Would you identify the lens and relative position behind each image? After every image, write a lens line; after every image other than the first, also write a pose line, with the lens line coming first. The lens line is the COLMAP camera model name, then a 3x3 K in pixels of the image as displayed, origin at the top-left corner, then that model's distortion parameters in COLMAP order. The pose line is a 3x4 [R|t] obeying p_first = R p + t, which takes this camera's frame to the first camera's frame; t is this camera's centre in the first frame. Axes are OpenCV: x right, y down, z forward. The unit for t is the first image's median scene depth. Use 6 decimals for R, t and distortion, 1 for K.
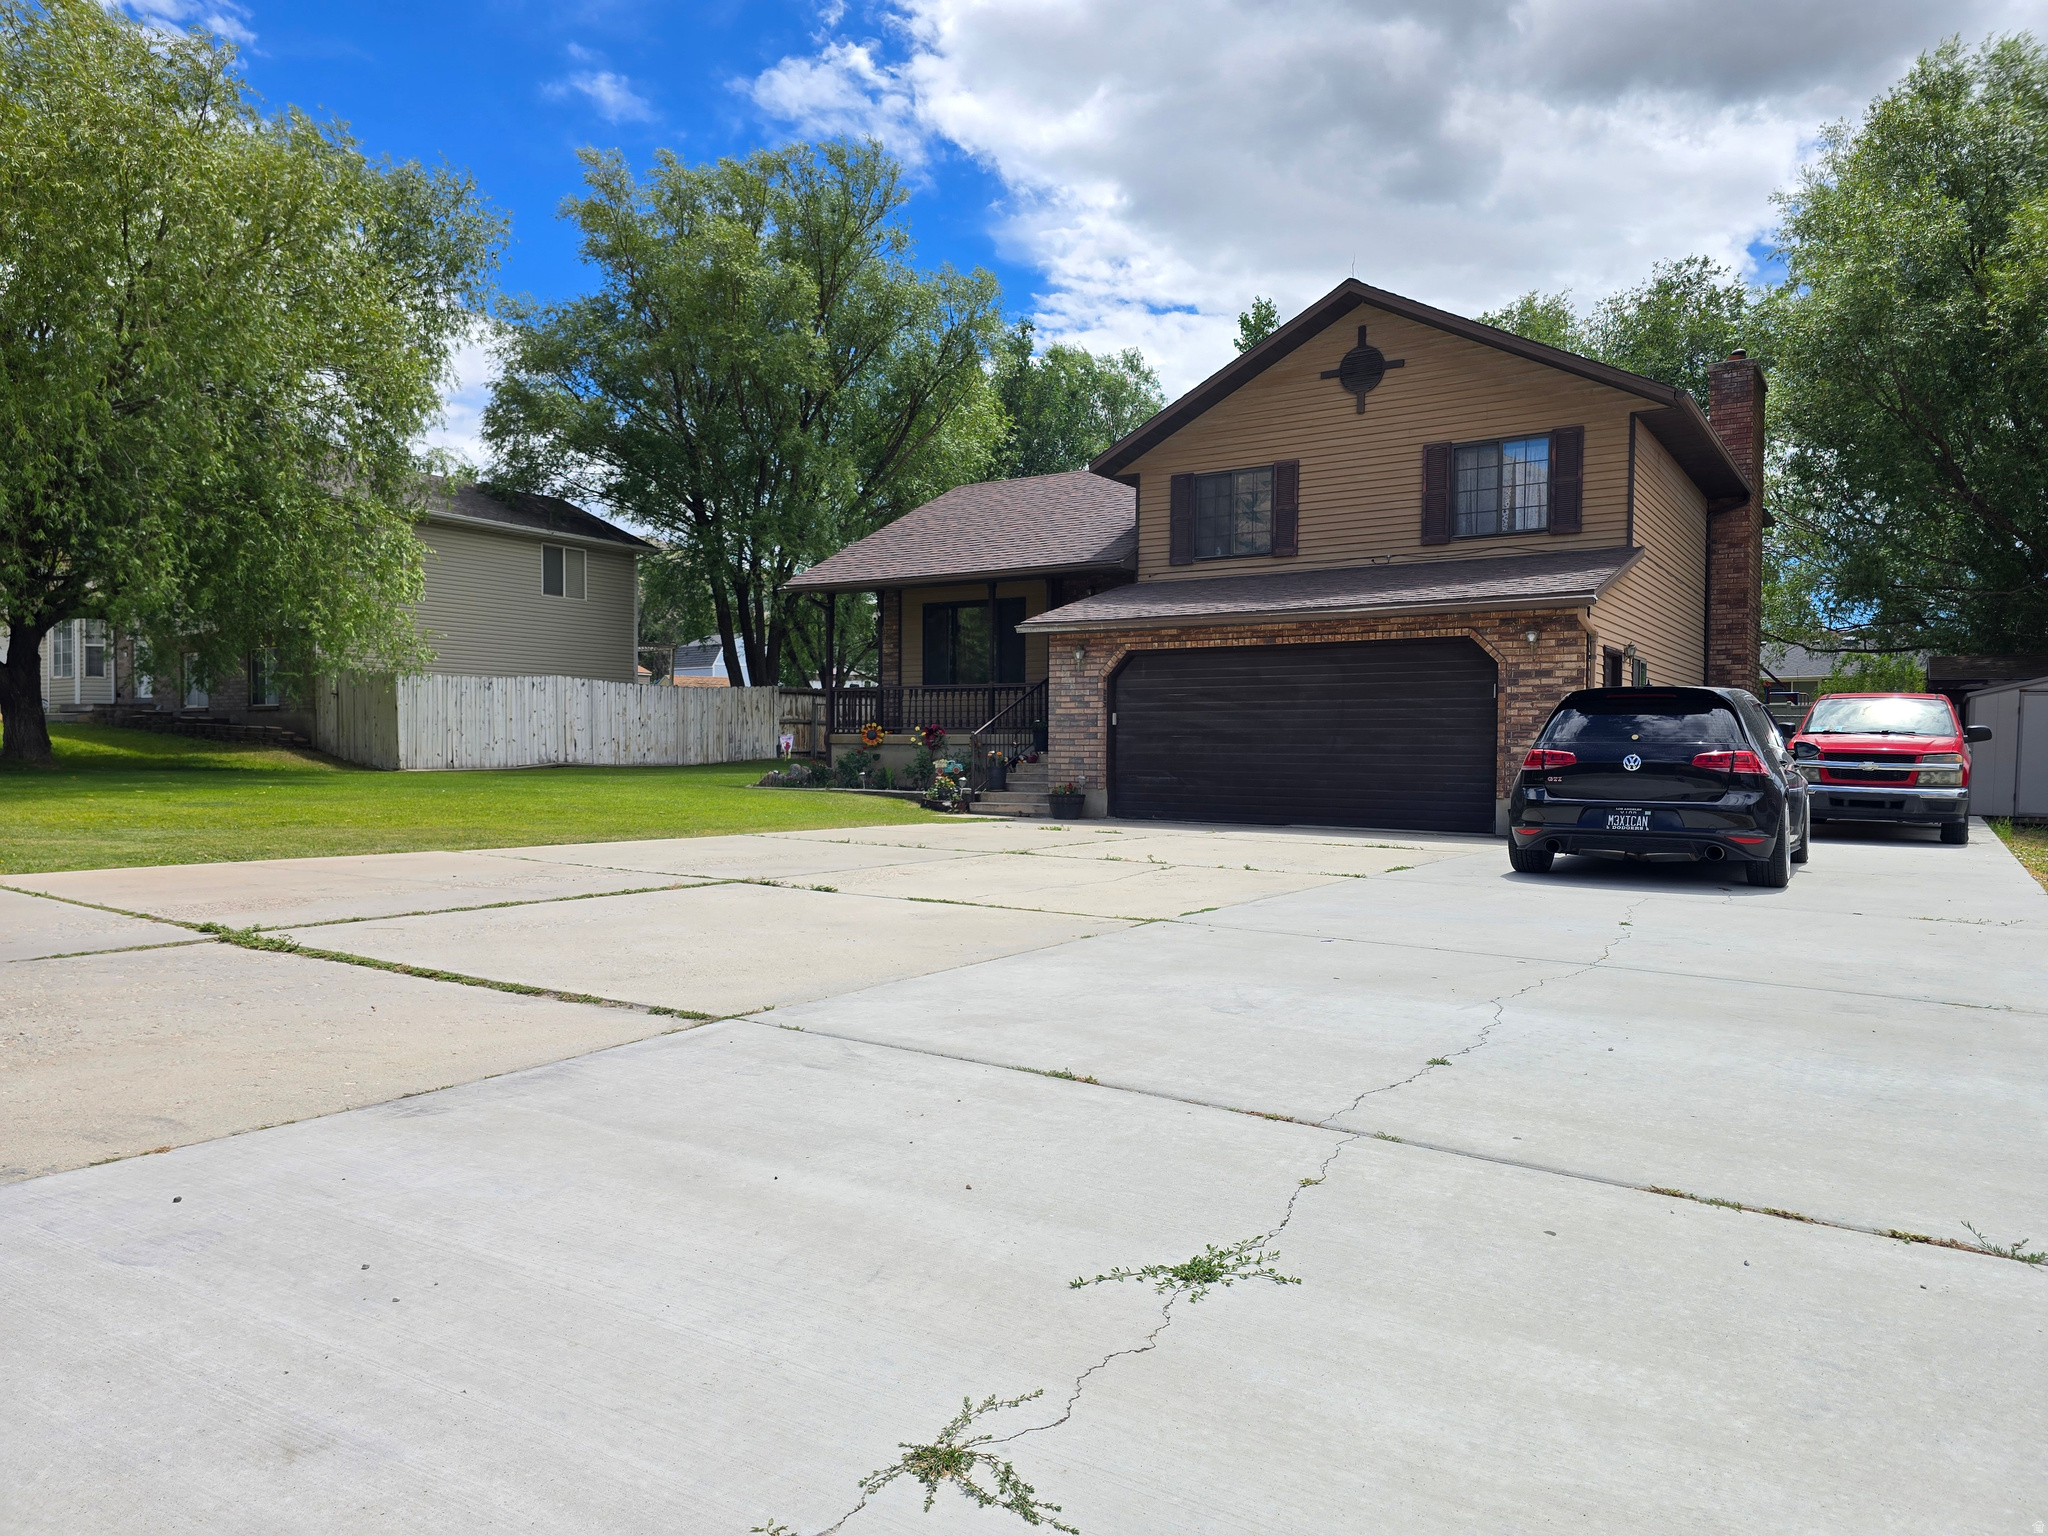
lens RADIAL K [[1377.3, 0, 1009.4], [0, 1377.3, 773.7], [0, 0, 1]] dist [0.065815, -0.053492]
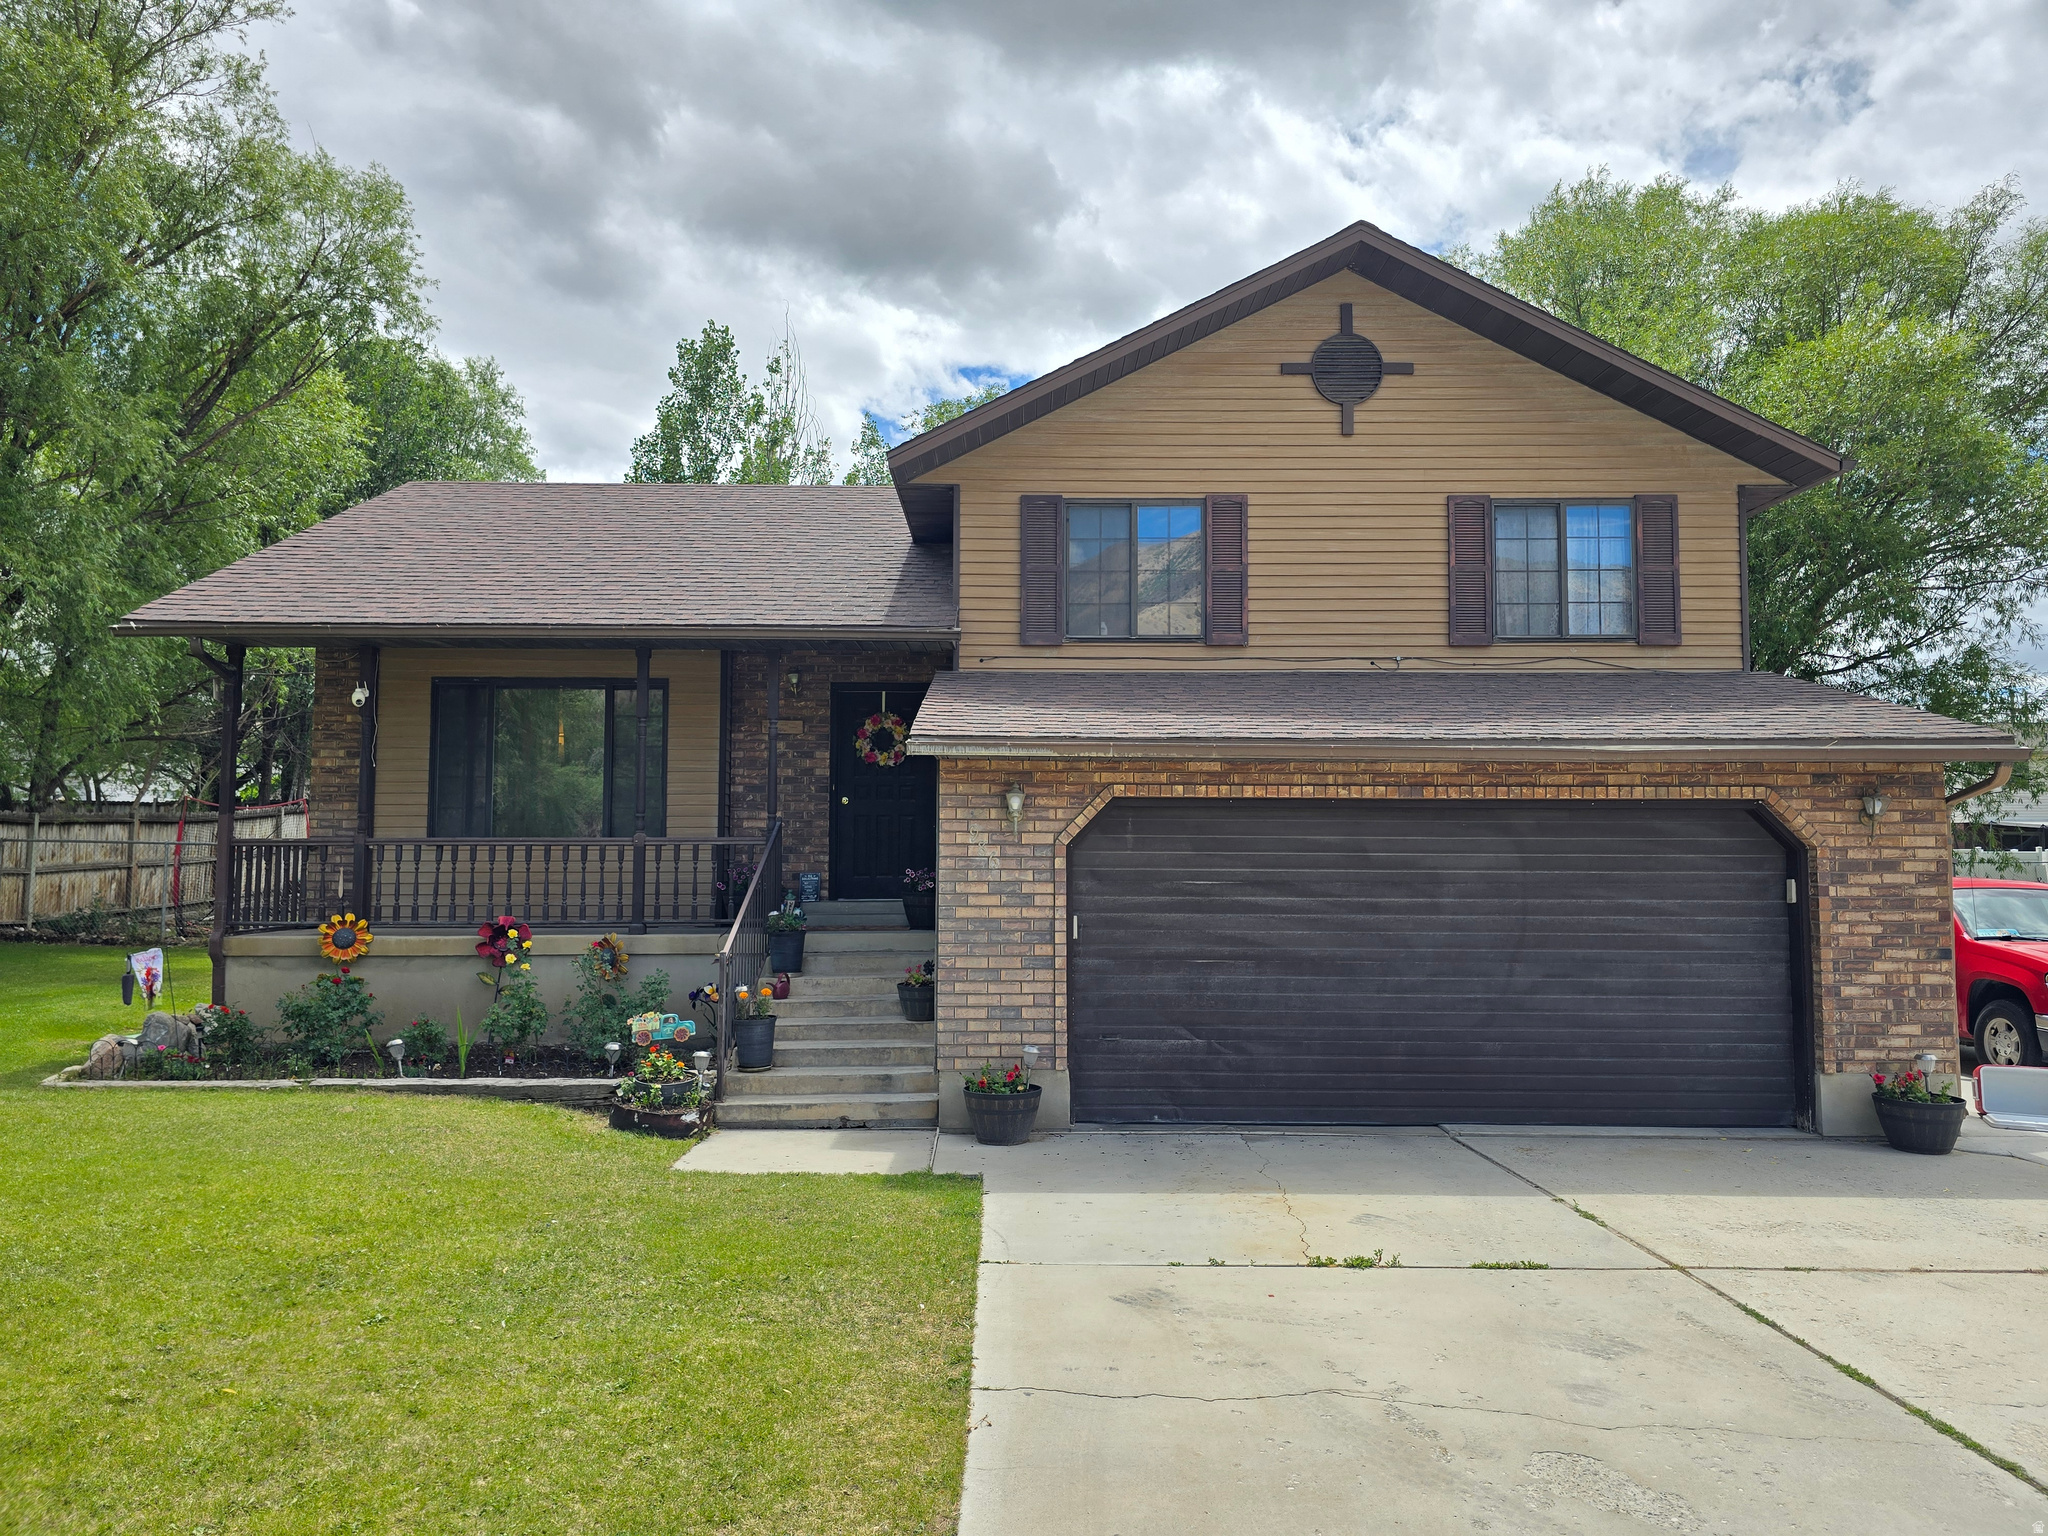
lens RADIAL K [[1377.3, 0, 1027.4], [0, 1377.3, 766.5], [0, 0, 1]] dist [0.065815, -0.053492]
pose [[0.826406, 0.032423, 0.562140, -0.235071], [0.013271, 0.996942, -0.077011, -0.061629], [-0.562918, 0.071102, 0.823449, 0.589128]]
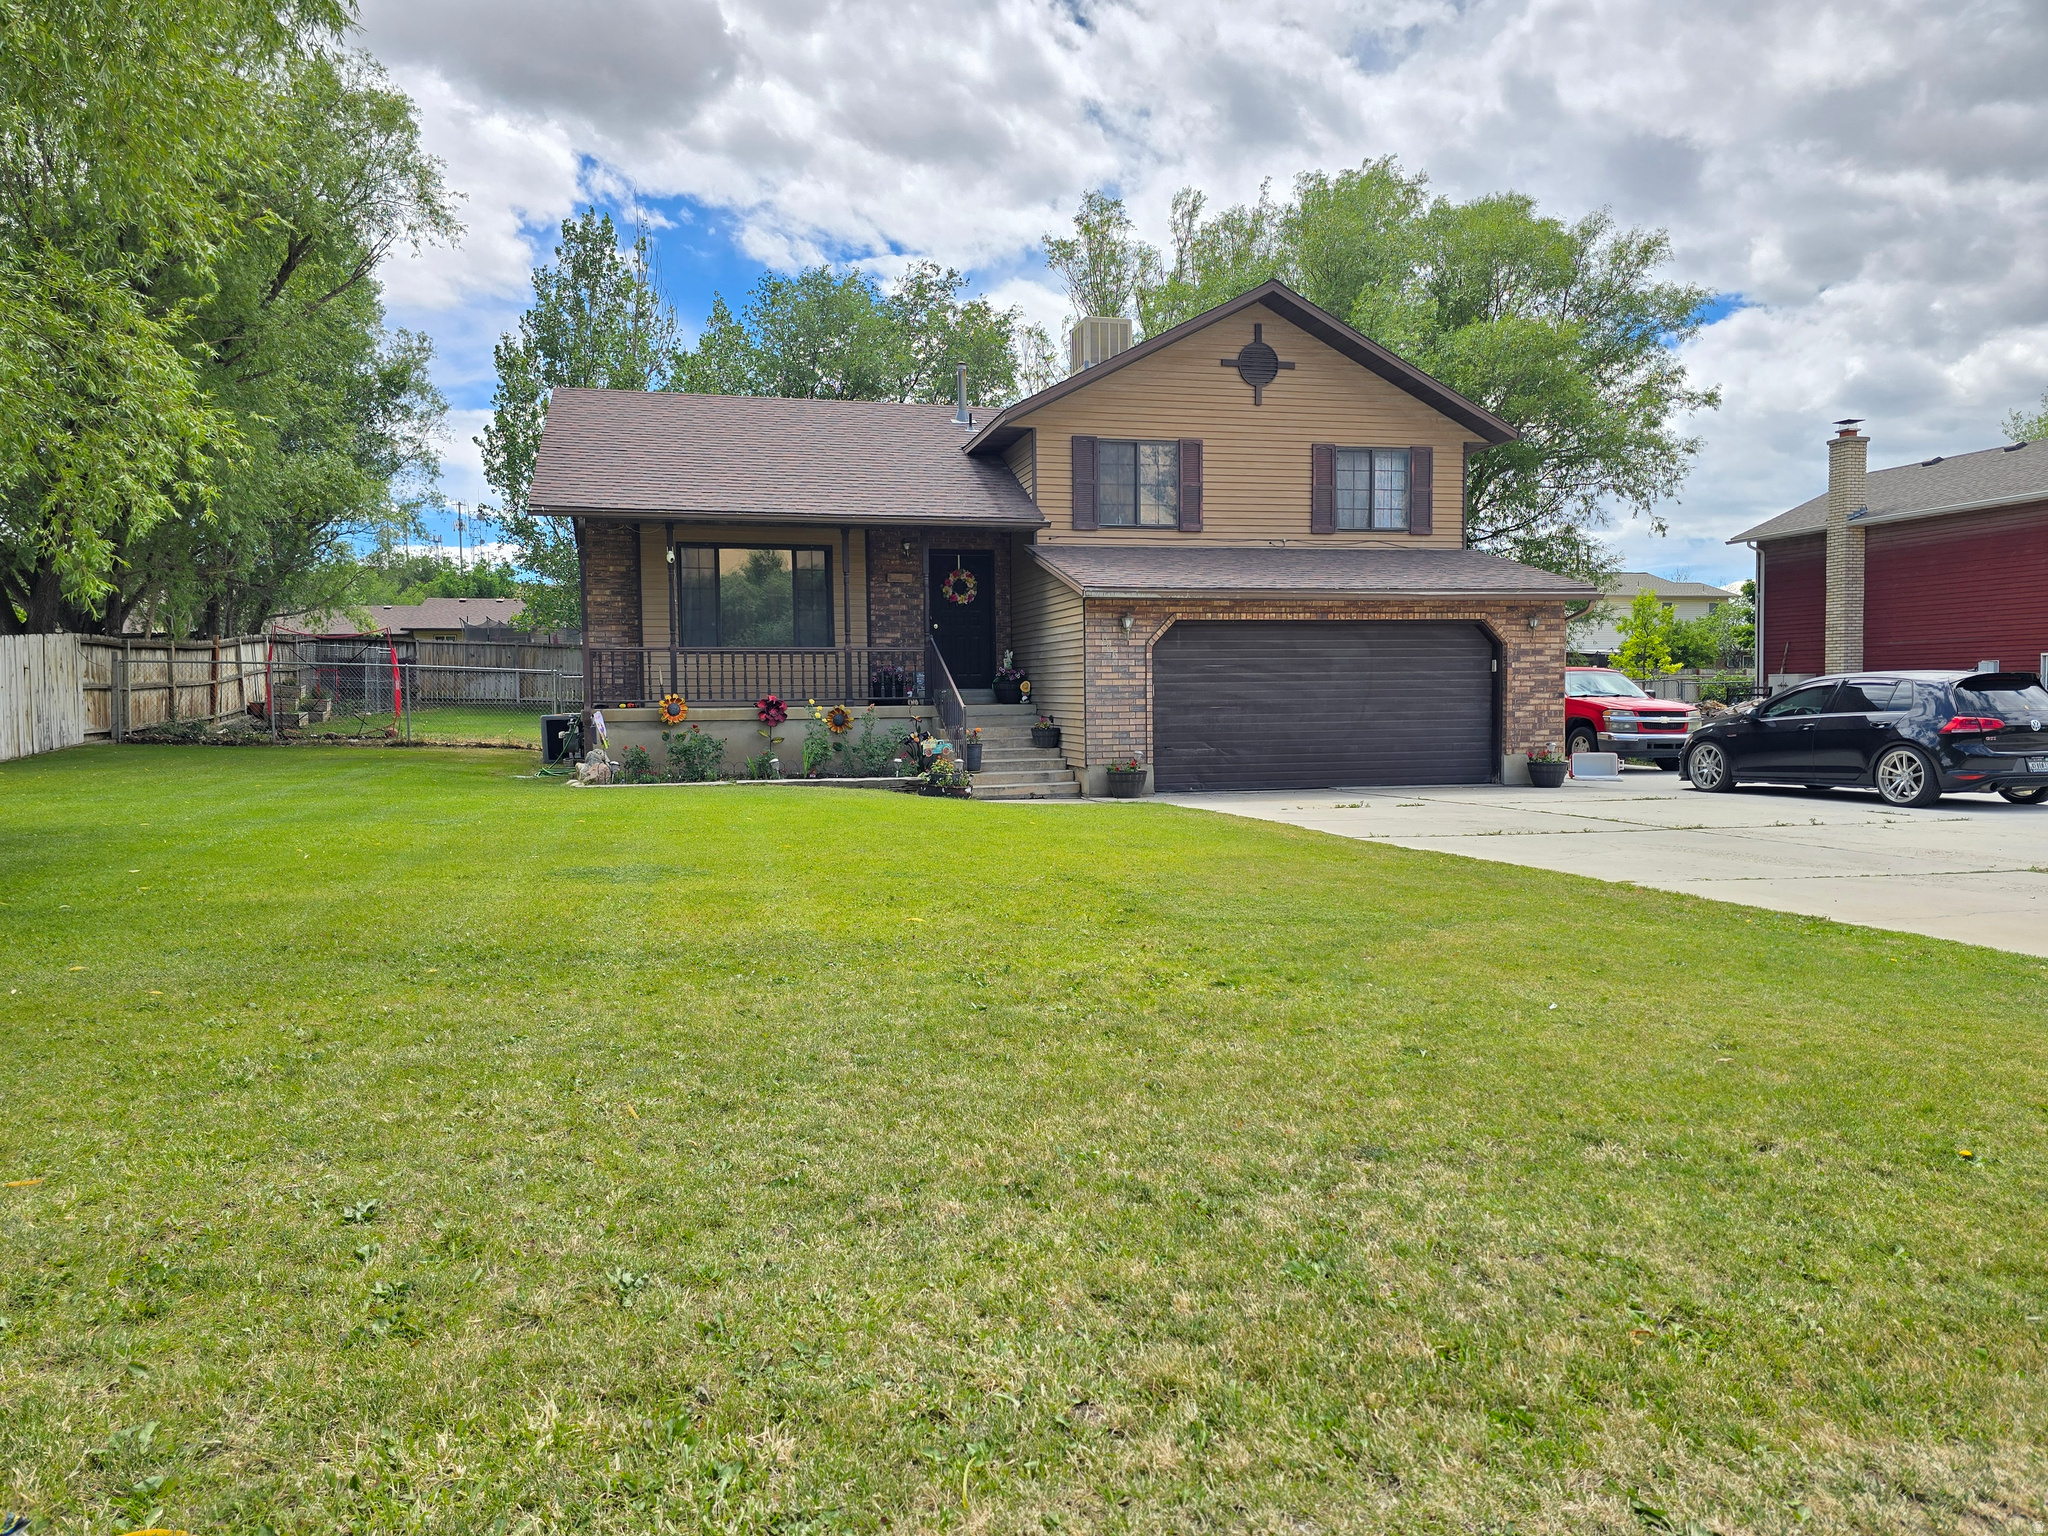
lens RADIAL K [[1377.3, 0, 1014.8], [0, 1377.3, 762.8], [0, 0, 1]] dist [0.065815, -0.053492]
pose [[0.674746, -0.049444, 0.736392, -0.713654], [0.029265, 0.998761, 0.040244, -0.031296], [-0.737469, -0.005604, 0.675357, 0.425641]]
